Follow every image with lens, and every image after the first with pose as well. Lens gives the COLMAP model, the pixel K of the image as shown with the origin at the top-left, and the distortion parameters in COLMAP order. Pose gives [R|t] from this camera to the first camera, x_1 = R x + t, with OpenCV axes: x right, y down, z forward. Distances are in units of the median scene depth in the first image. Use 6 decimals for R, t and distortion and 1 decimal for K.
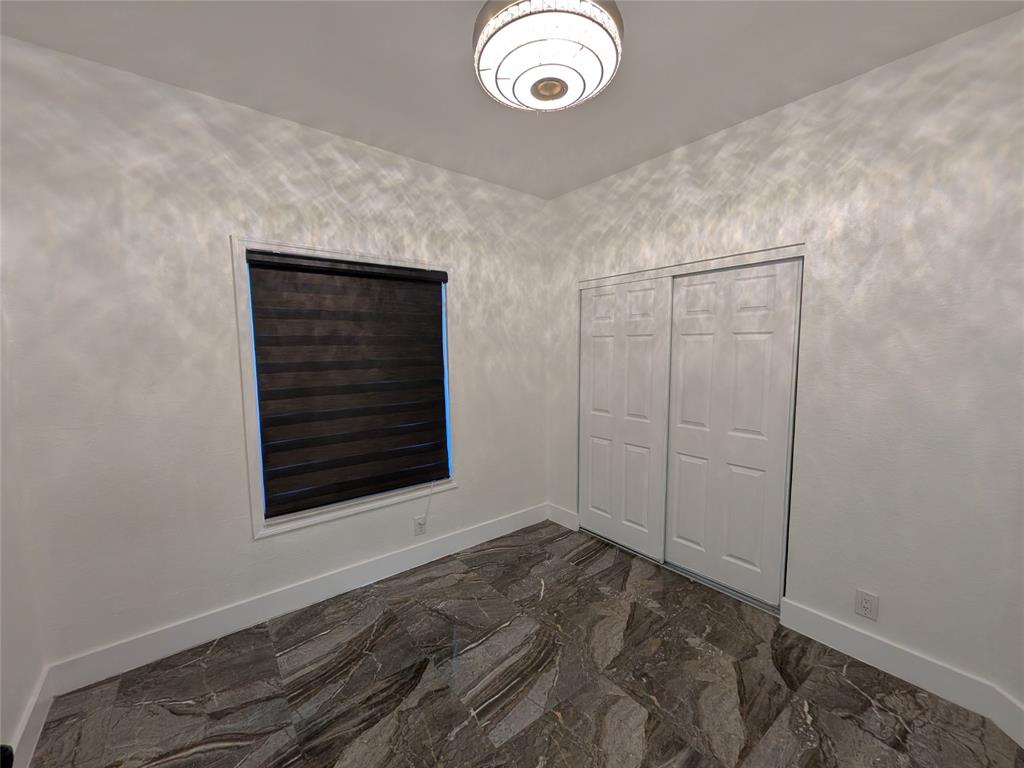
lens RADIAL K [[411.7, 0, 512.3], [0, 411.7, 386.9], [0, 0, 1]] dist [0.002152, 0.000070]
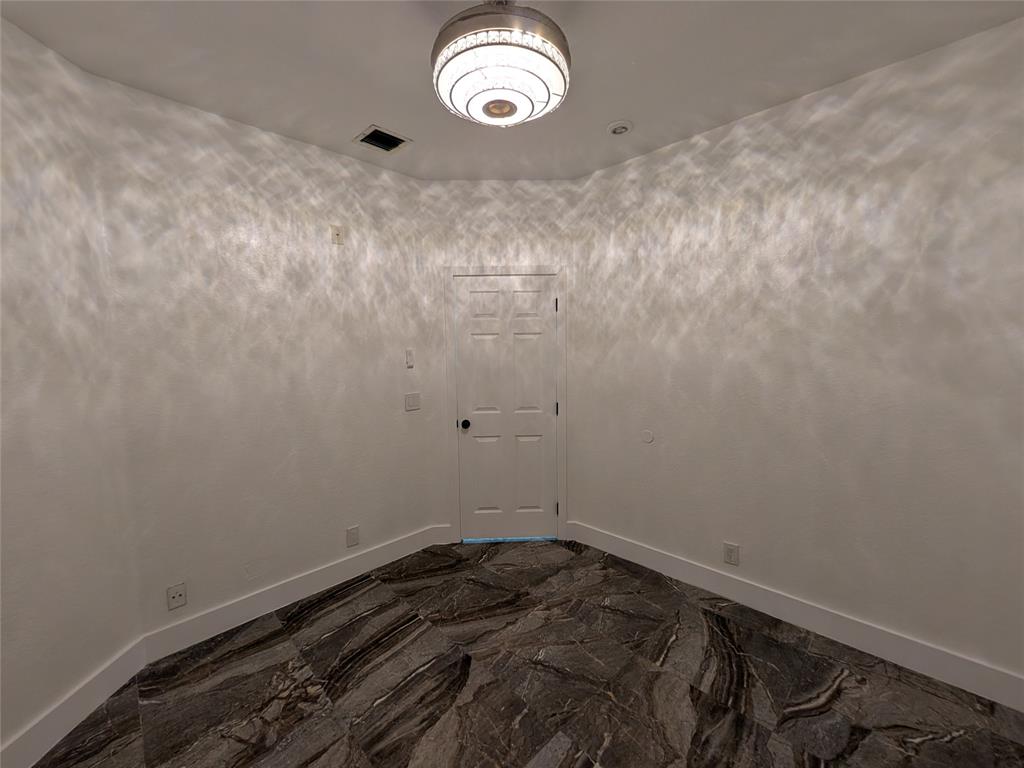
lens RADIAL K [[411.7, 0, 512.3], [0, 411.7, 386.9], [0, 0, 1]] dist [0.002152, 0.000070]
pose [[-0.992048, 0.034352, -0.121078, 0.116064], [0.011363, 0.982547, 0.185666, -0.114171], [0.125342, 0.182814, -0.975125, 1.208791]]
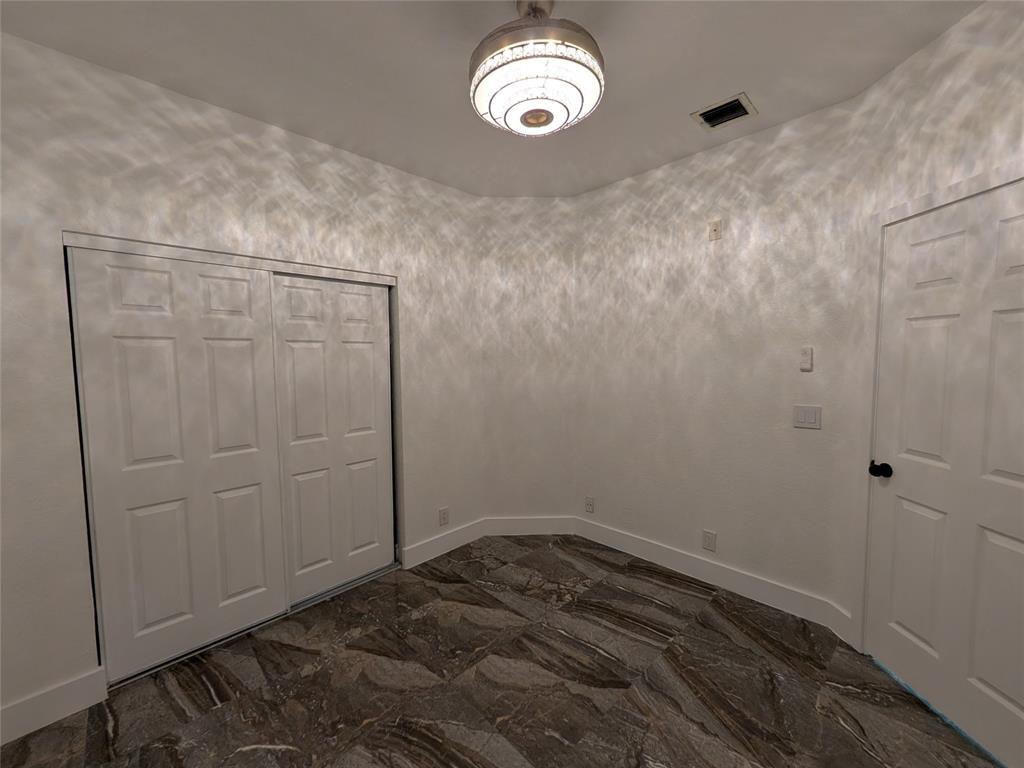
lens RADIAL K [[411.7, 0, 512.3], [0, 411.7, 386.9], [0, 0, 1]] dist [0.002152, 0.000070]
pose [[-0.112382, -0.068639, 0.991292, -0.586239], [0.107144, 0.990958, 0.080762, -0.054461], [-0.987872, 0.115288, -0.104011, 0.699944]]
